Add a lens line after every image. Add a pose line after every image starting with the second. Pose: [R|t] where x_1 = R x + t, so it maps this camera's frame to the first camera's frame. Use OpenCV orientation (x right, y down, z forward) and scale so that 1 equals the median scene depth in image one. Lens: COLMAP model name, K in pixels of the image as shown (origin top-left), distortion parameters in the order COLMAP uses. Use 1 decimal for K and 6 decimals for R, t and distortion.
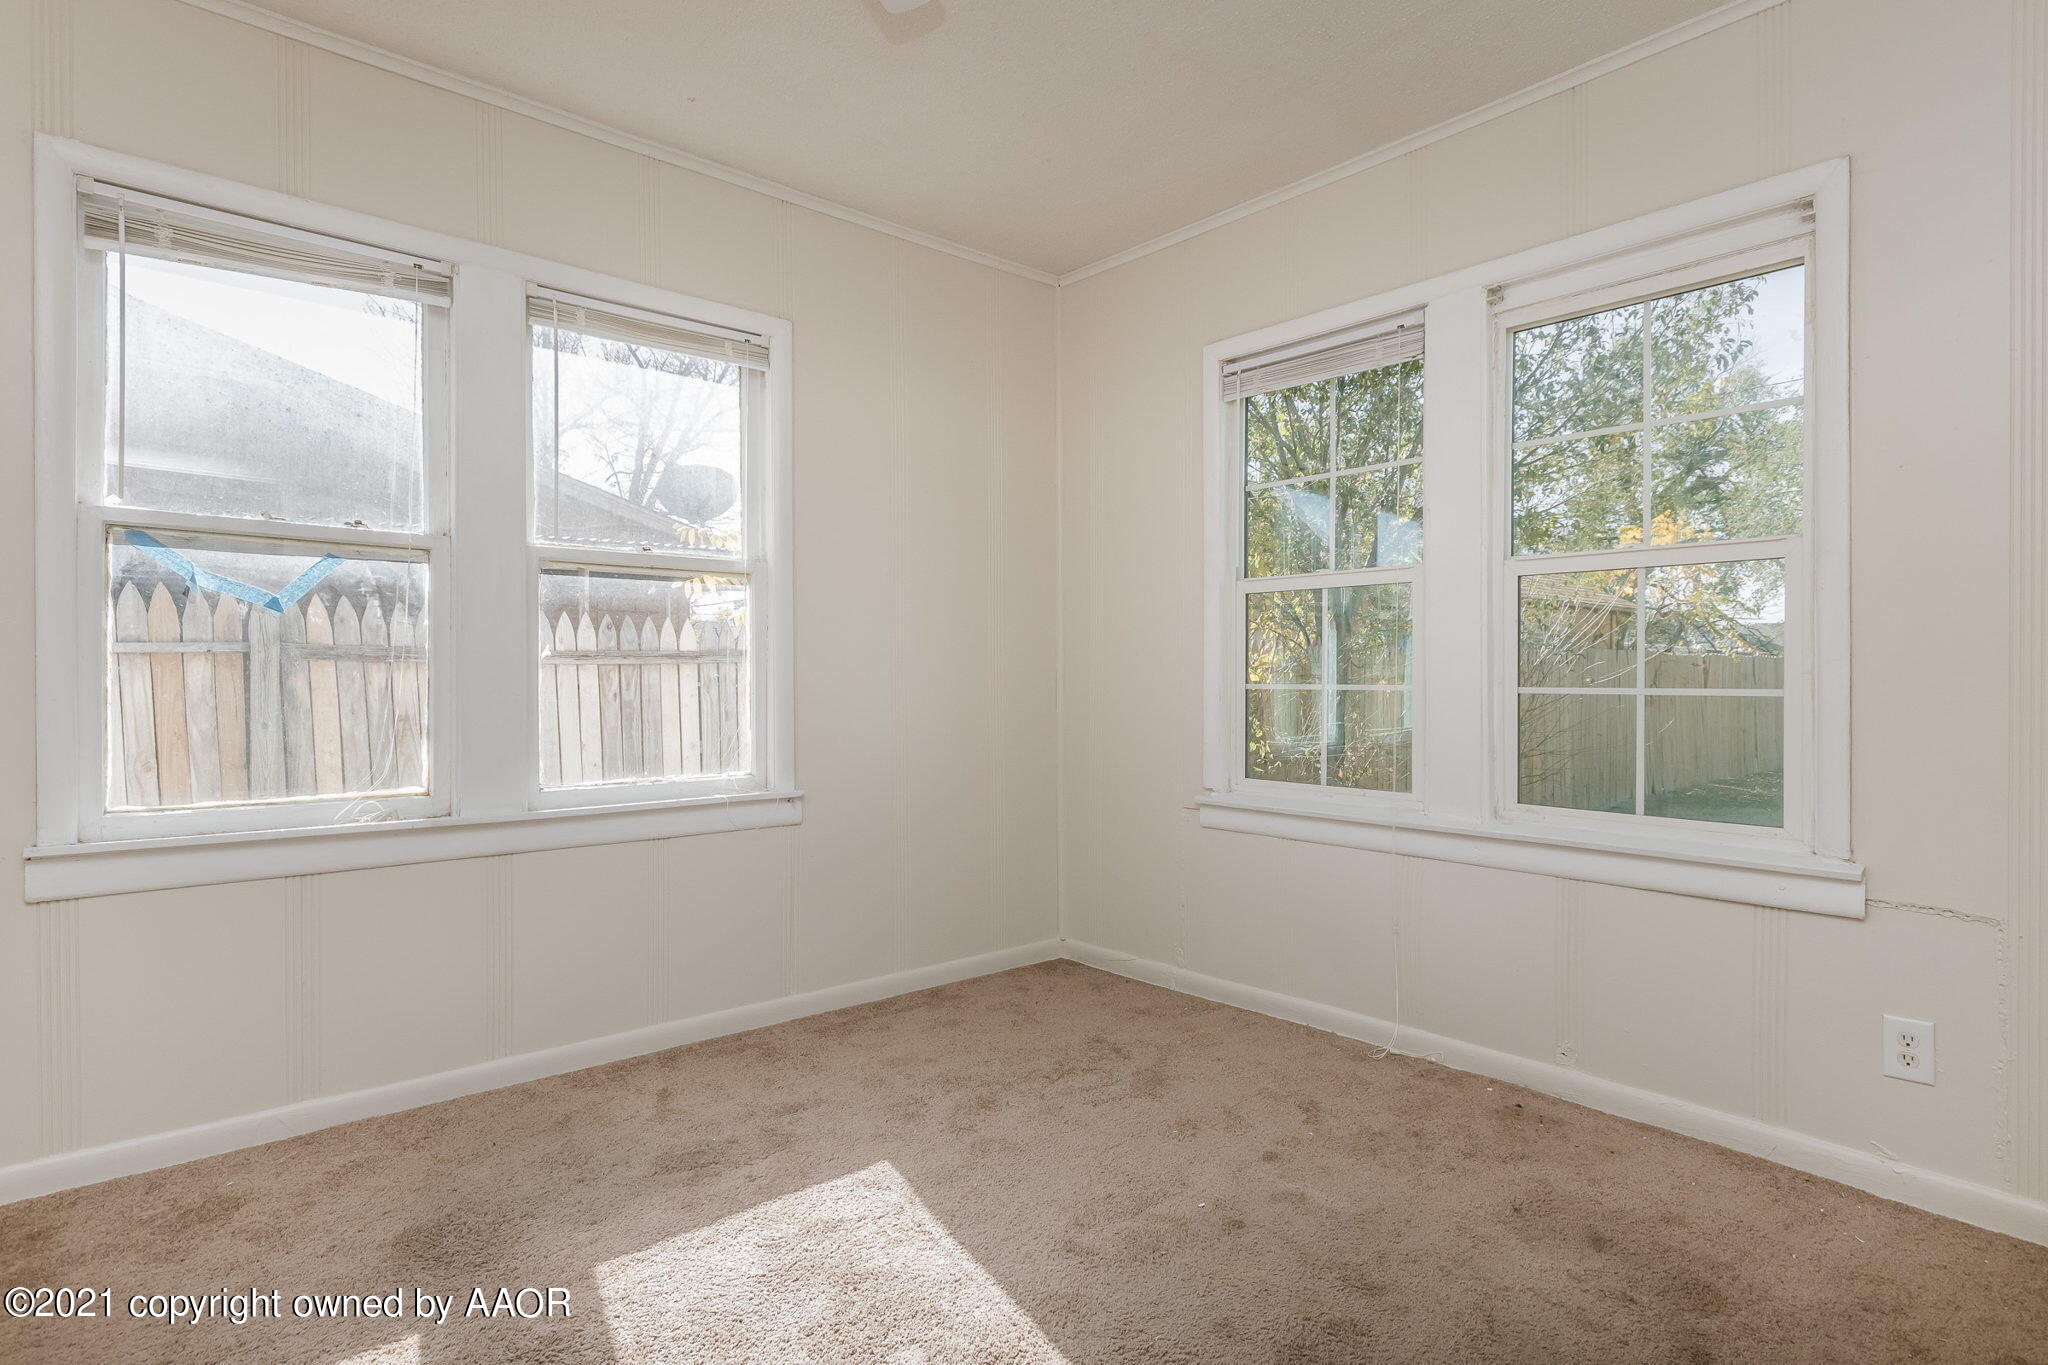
lens RADIAL K [[1046.8, 0, 1022.6], [0, 1046.8, 695.0], [0, 0, 1]] dist [0.005205, -0.004436]
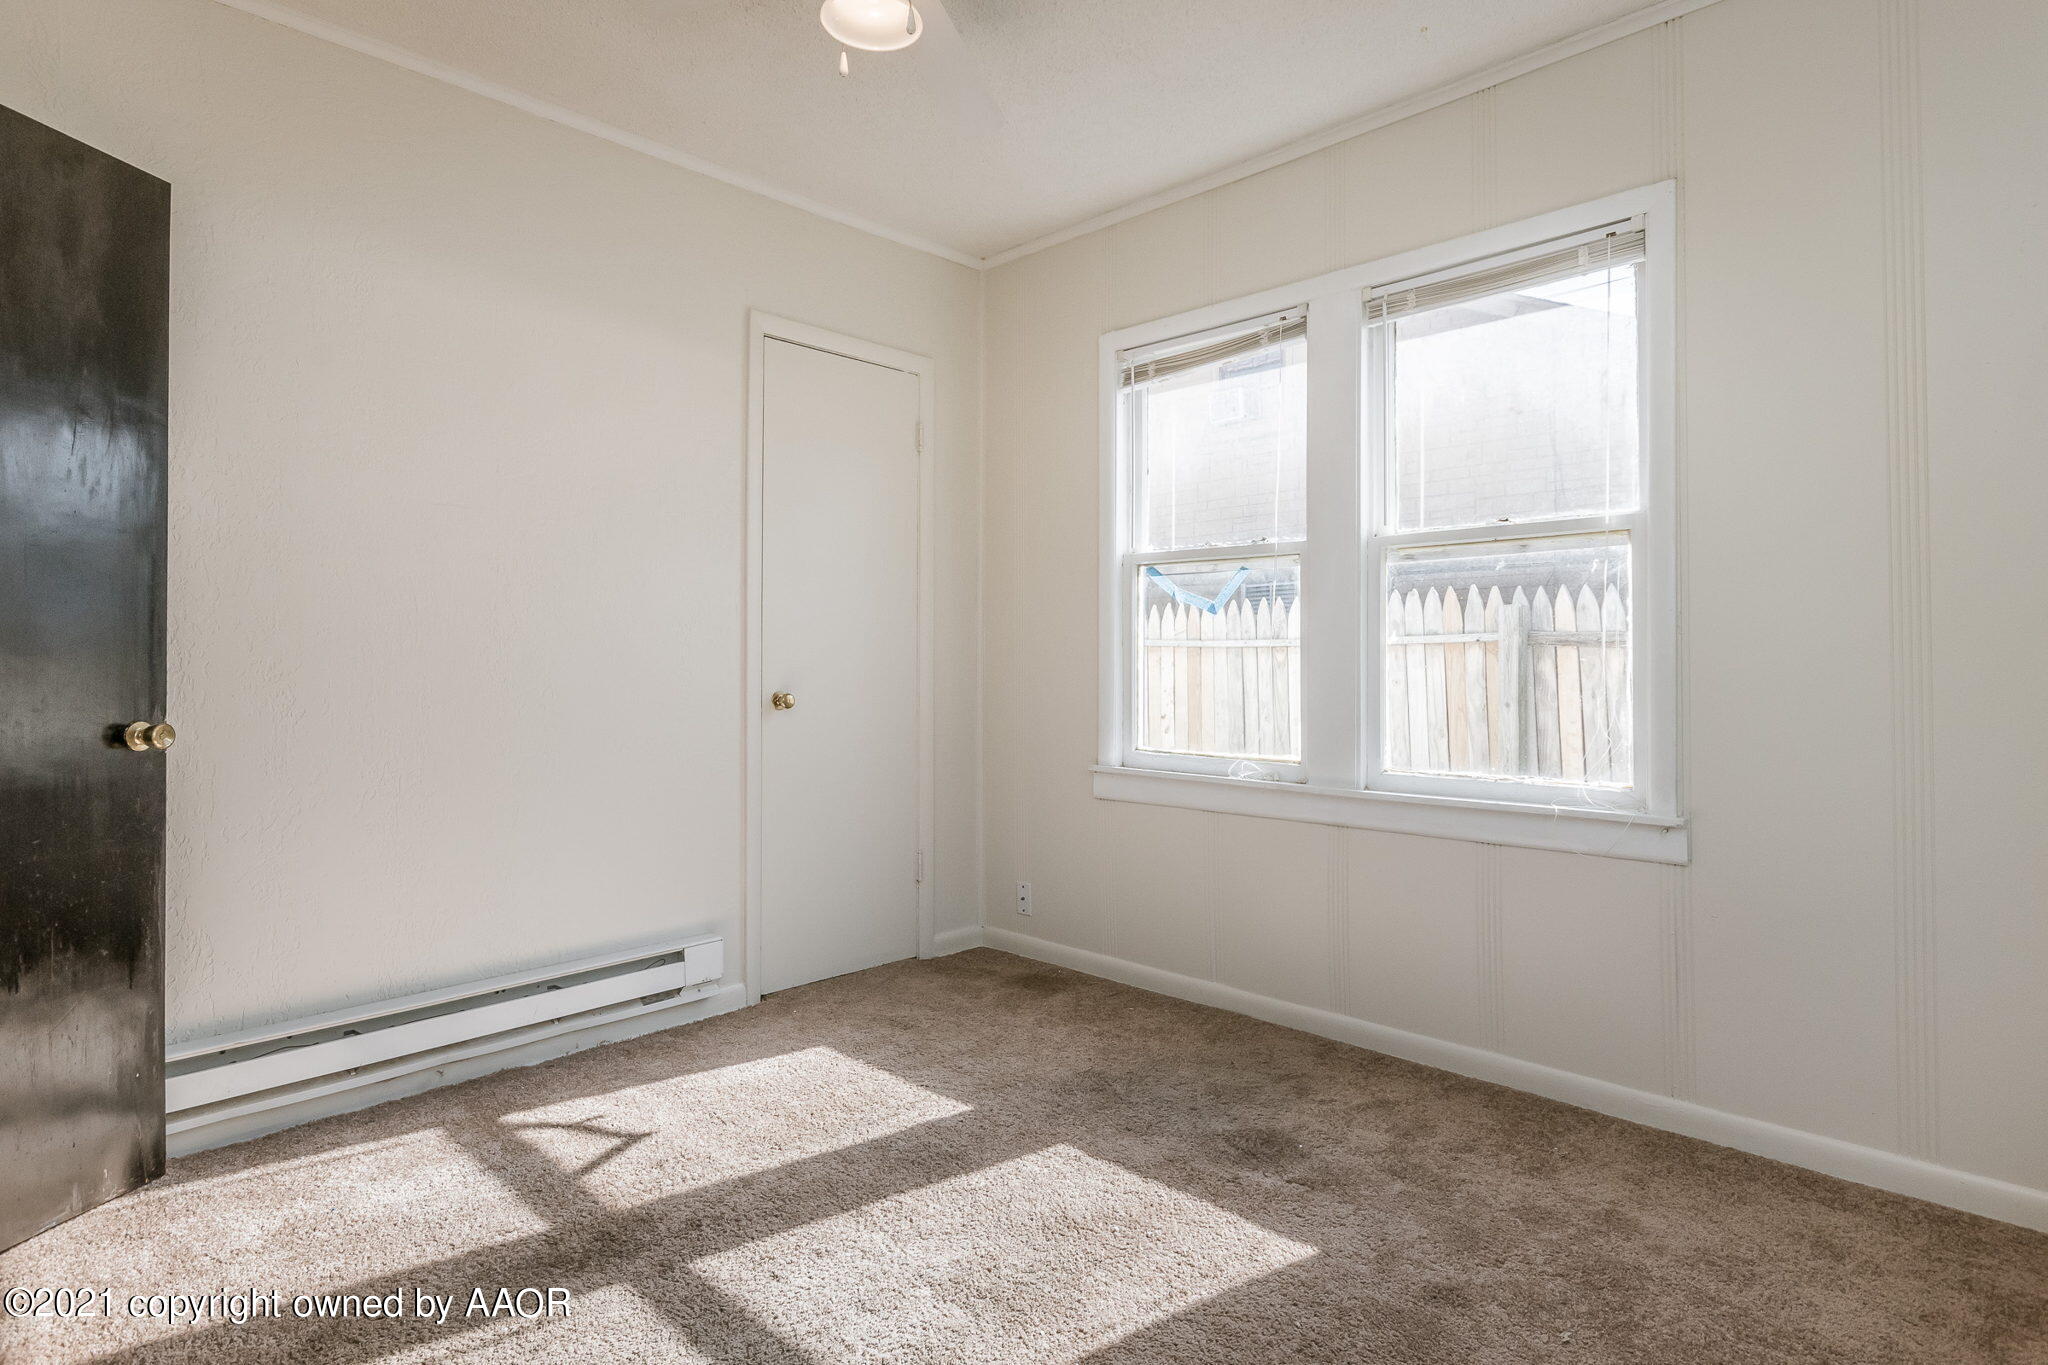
lens RADIAL K [[1046.8, 0, 1022.7], [0, 1046.8, 665.7], [0, 0, 1]] dist [0.005205, -0.004436]
pose [[0.091180, 0.001584, -0.995833, 0.508538], [-0.013675, 0.999906, 0.000338, -0.008869], [0.995741, 0.013587, 0.091193, 0.524535]]
